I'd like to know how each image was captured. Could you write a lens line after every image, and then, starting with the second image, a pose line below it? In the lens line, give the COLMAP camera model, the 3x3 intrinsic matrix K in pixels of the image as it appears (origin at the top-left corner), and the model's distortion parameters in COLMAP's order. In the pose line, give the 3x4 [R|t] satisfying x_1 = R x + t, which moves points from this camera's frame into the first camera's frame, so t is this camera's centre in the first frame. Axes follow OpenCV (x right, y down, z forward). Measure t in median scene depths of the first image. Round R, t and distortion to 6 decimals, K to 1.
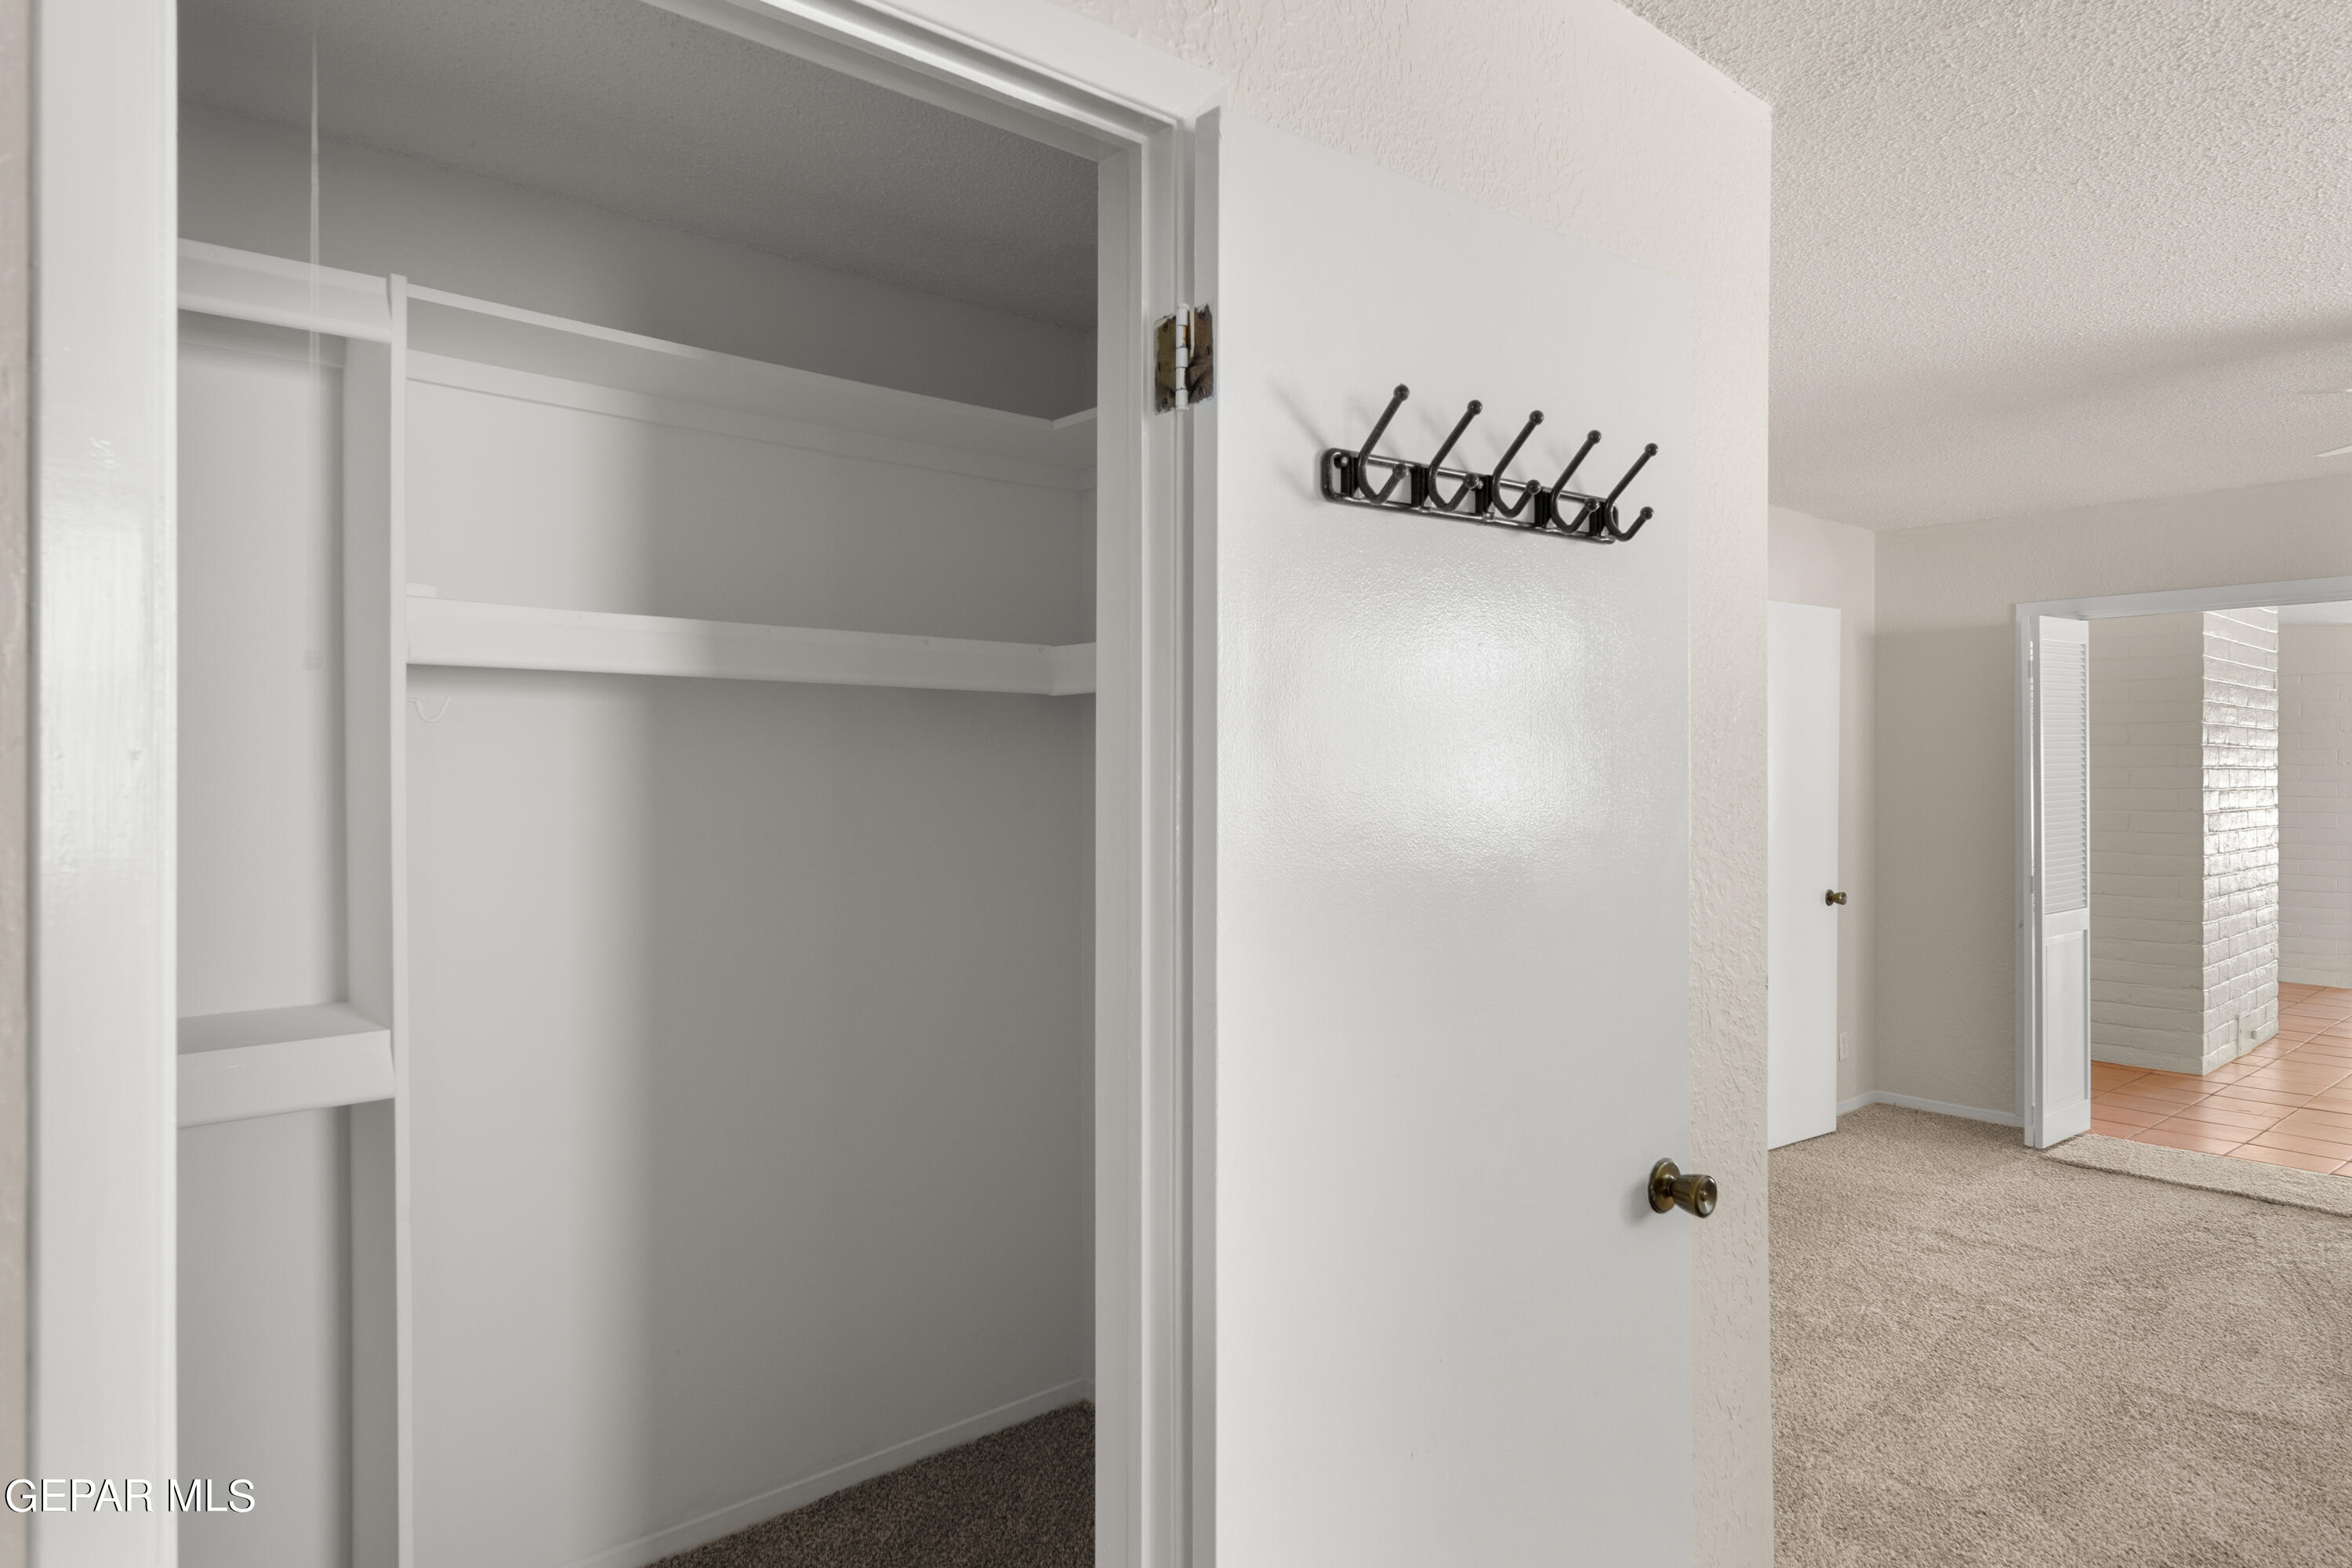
lens RADIAL K [[1381.0, 0, 1182.6], [0, 1381.0, 752.7], [0, 0, 1]] dist [0.000586, 0.002834]
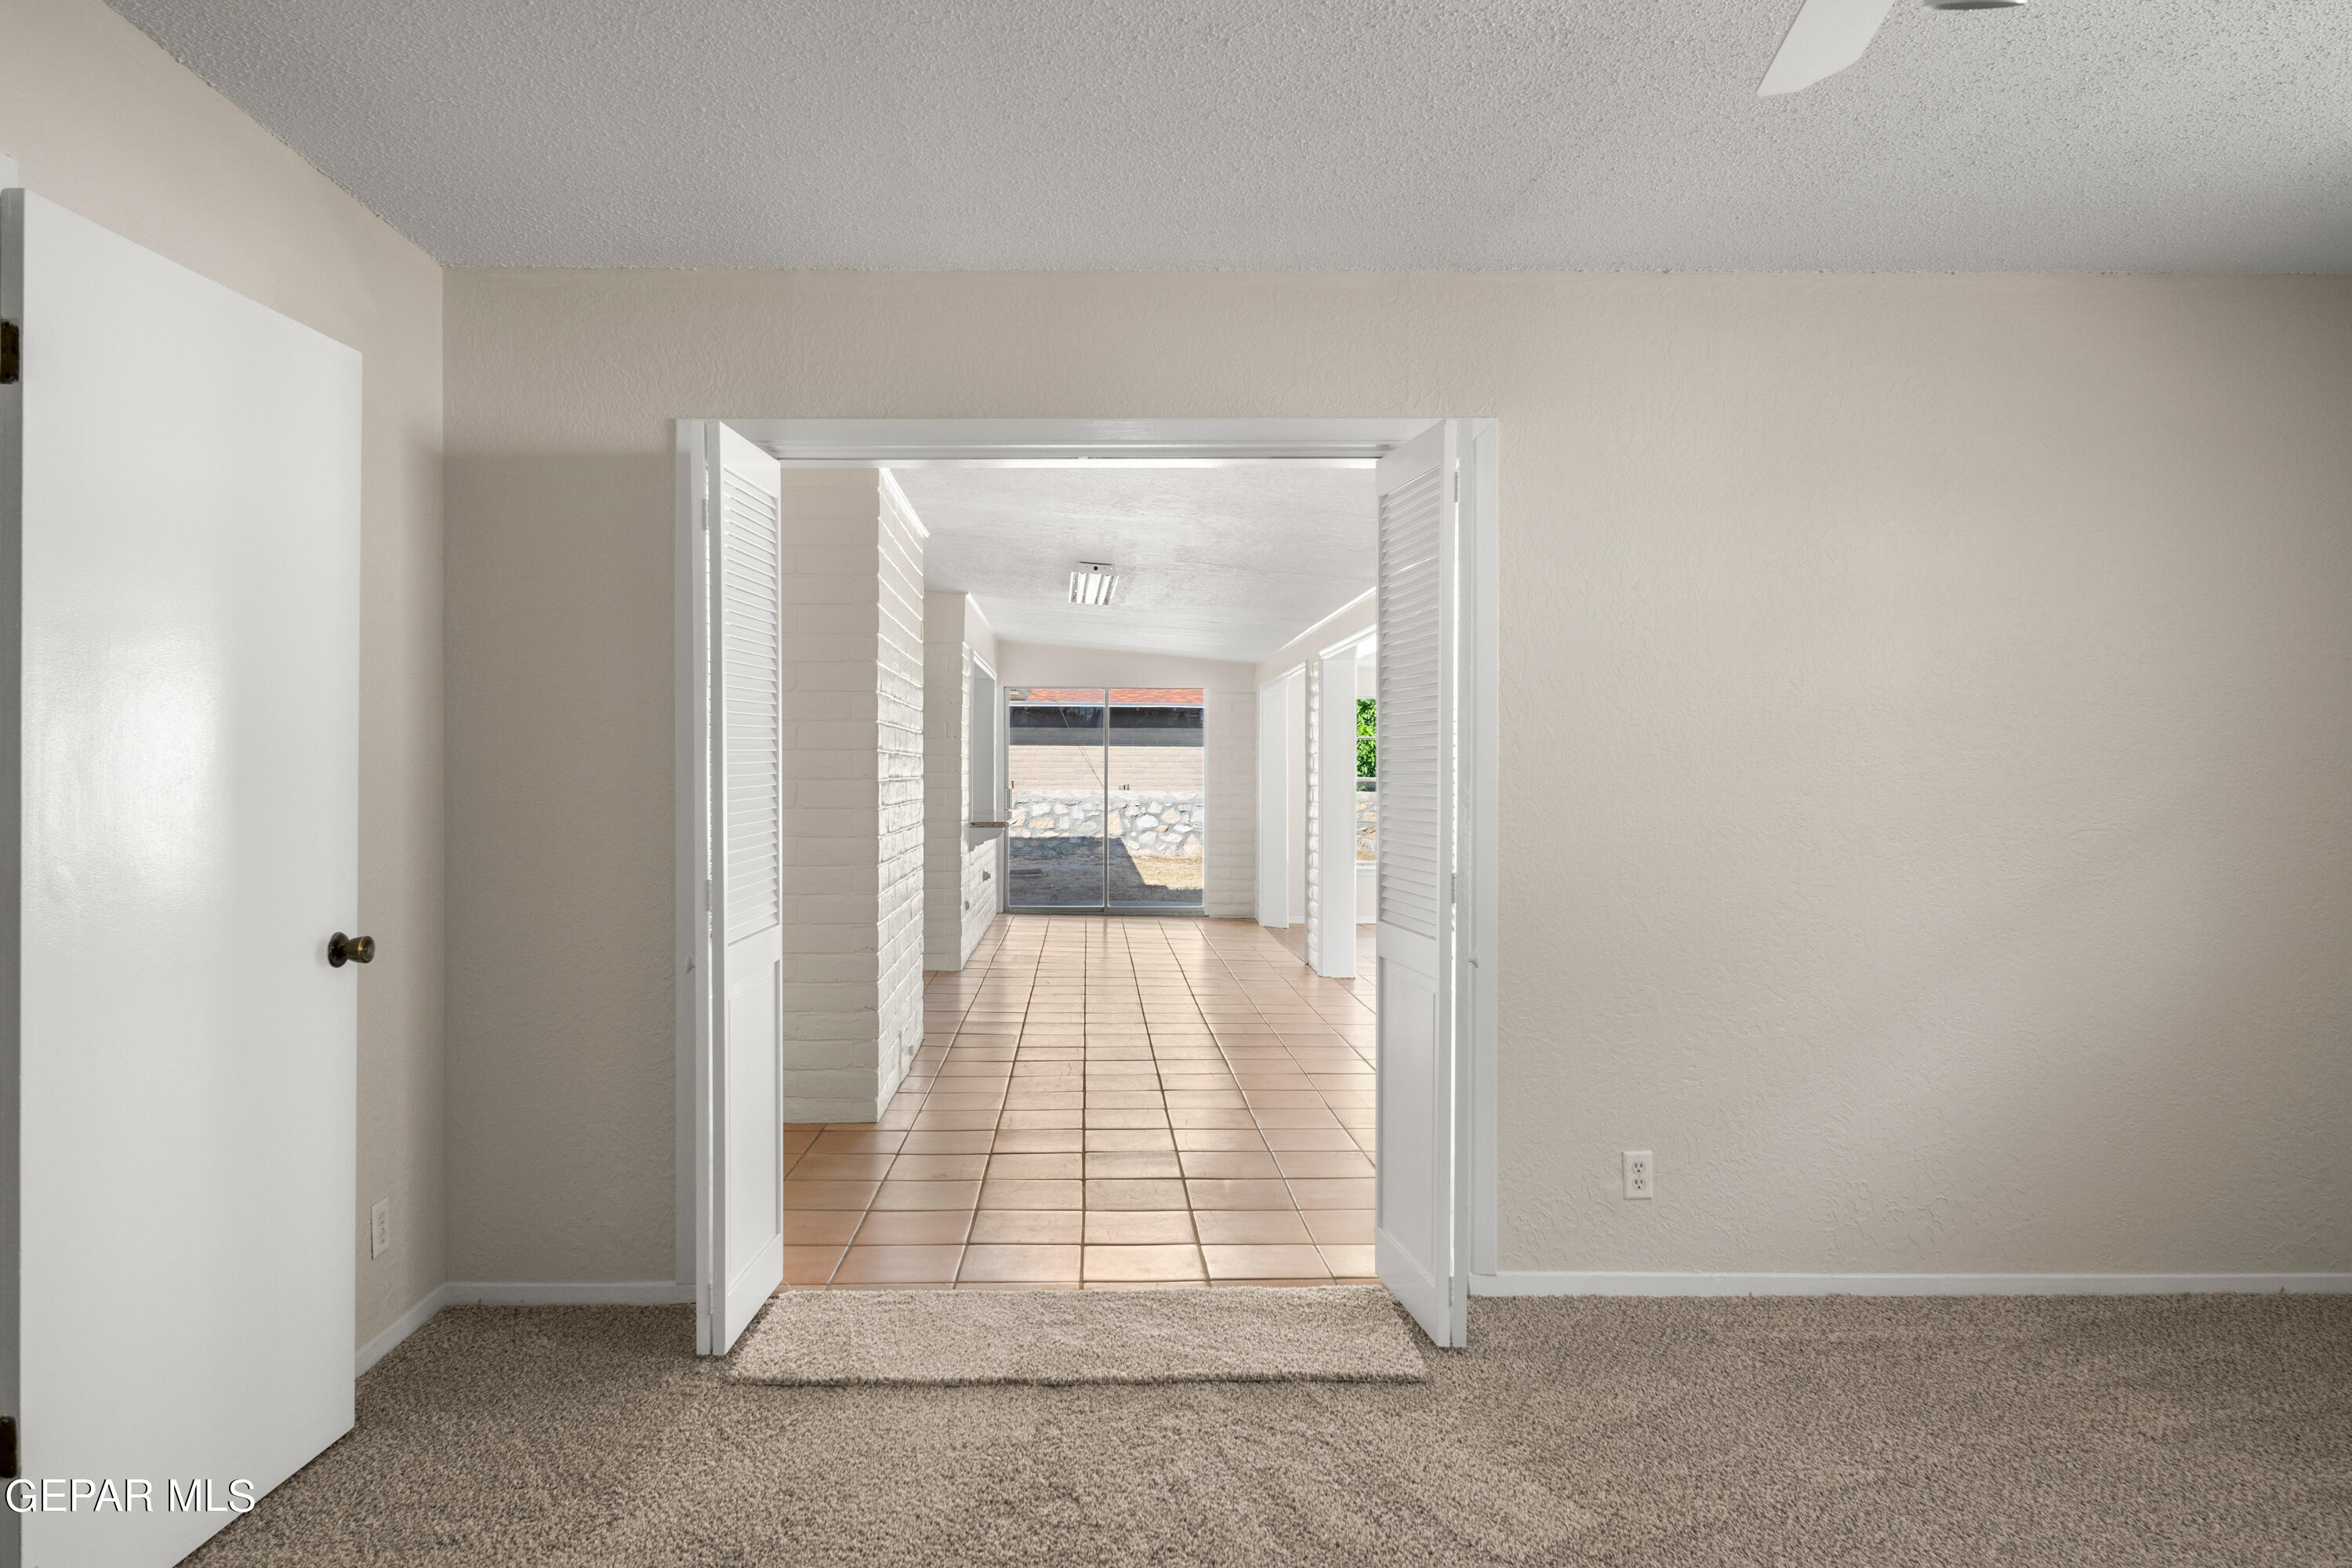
lens RADIAL K [[1352.9, 0, 1085.8], [0, 1352.9, 784.8], [0, 0, 1]] dist [-0.000801, -0.000534]
pose [[0.642652, -0.008527, 0.766111, 0.275938], [-0.005989, 0.999852, 0.016153, 0.038694], [-0.766135, -0.014969, 0.642505, 0.501217]]
